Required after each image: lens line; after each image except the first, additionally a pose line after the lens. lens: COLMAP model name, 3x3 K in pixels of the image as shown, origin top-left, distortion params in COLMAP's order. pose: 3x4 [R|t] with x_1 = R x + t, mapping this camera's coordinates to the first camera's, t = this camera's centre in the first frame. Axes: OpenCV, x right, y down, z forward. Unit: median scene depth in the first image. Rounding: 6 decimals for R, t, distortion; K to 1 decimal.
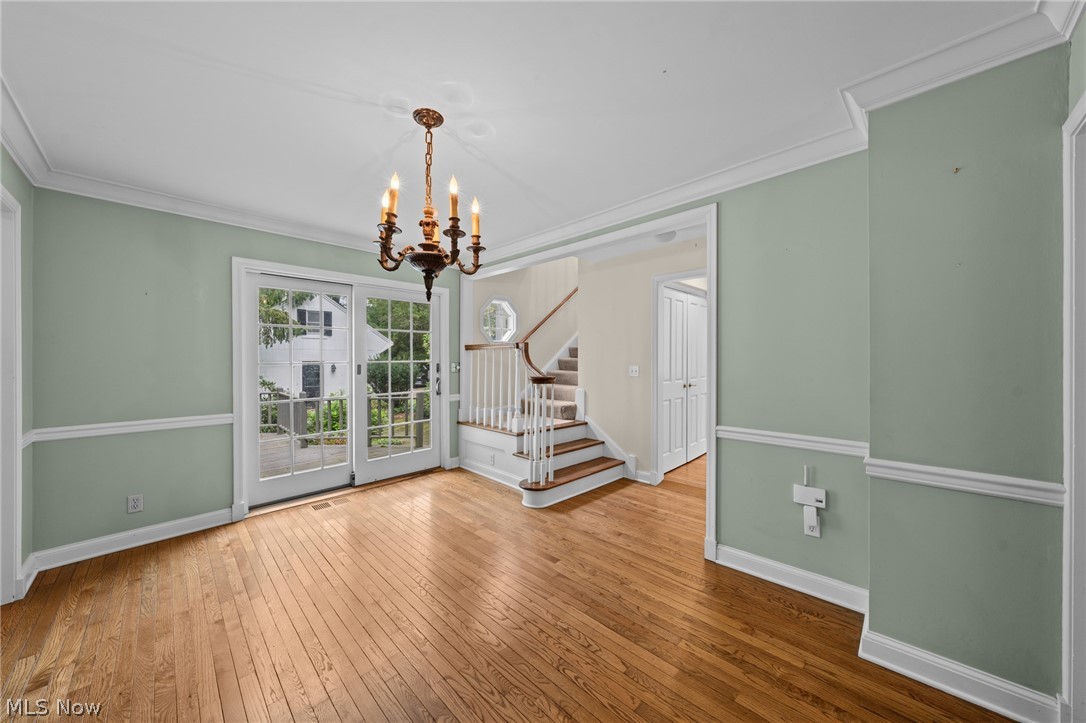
lens RADIAL K [[378.0, 0, 543.0], [0, 378.0, 361.5], [0, 0, 1]] dist [0.000273, -0.000006]
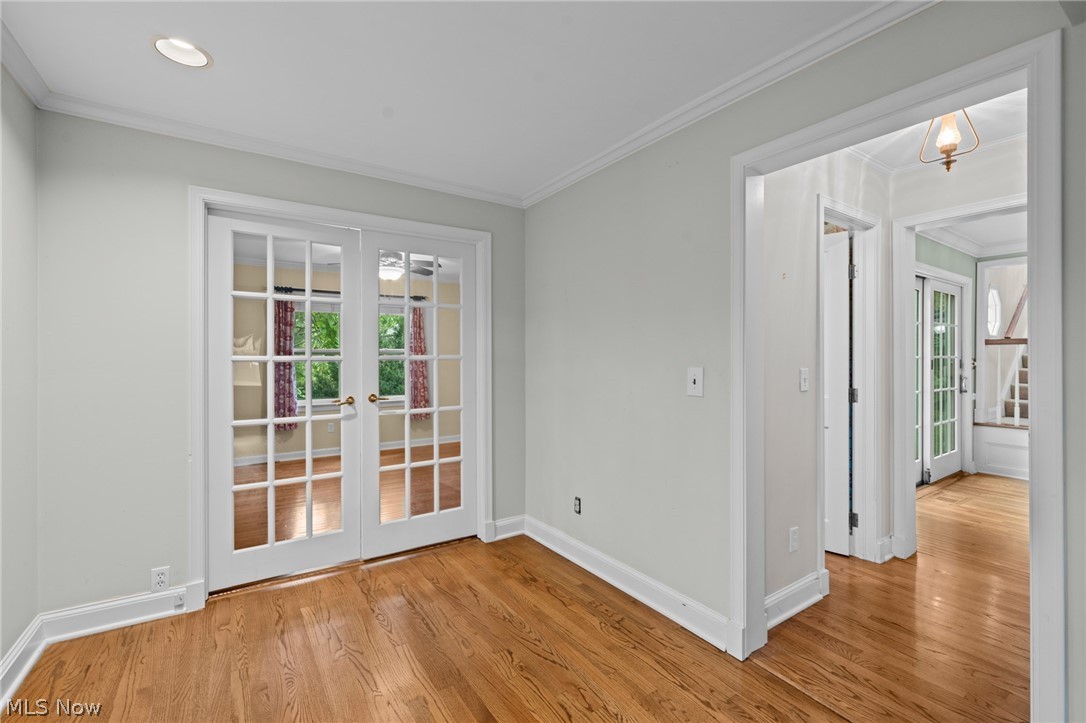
lens RADIAL K [[453.3, 0, 544.8], [0, 453.3, 355.7], [0, 0, 1]] dist [-0.000635, -0.000021]
pose [[0.978200, 0.000137, -0.207663, -1.403521], [-0.002197, 0.999951, -0.009693, 0.013024], [0.207651, 0.009938, 0.978152, -0.400915]]
